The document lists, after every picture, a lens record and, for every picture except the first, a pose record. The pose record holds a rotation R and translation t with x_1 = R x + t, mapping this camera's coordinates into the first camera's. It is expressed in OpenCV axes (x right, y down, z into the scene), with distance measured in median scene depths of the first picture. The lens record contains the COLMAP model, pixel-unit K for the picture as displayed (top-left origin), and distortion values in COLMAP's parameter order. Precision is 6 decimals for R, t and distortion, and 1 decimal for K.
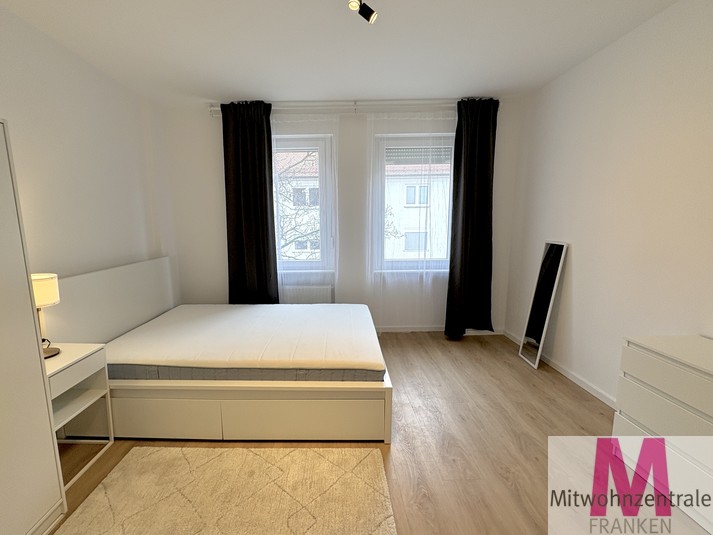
lens RADIAL K [[313.1, 0, 340.0], [0, 313.1, 266.7], [0, 0, 1]] dist [0.001840, 0.000217]
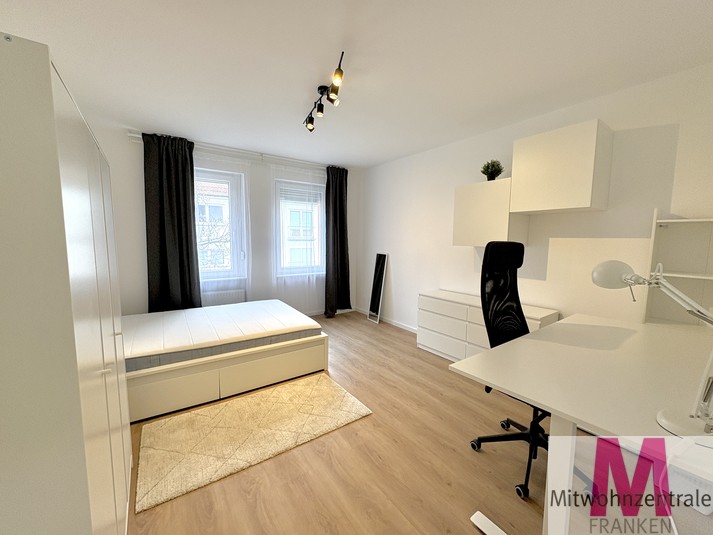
lens RADIAL K [[283.5, 0, 358.1], [0, 283.5, 269.0], [0, 0, 1]] dist [0.000773, 0.000110]
pose [[0.807669, -0.041599, 0.588167, -0.361529], [0.063261, 0.997864, -0.016295, 0.029091], [-0.586233, 0.050369, 0.808575, -0.234399]]
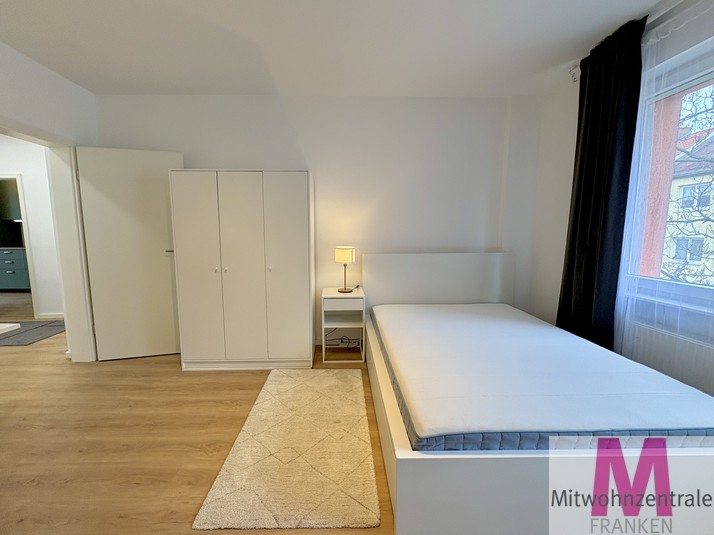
lens RADIAL K [[313.5, 0, 340.4], [0, 313.5, 266.7], [0, 0, 1]] dist [0.001840, 0.000217]
pose [[0.023036, 0.137887, -0.990180, 0.415864], [-0.137118, 0.981519, 0.133490, -0.048057], [0.990287, 0.132697, 0.041517, 0.444766]]
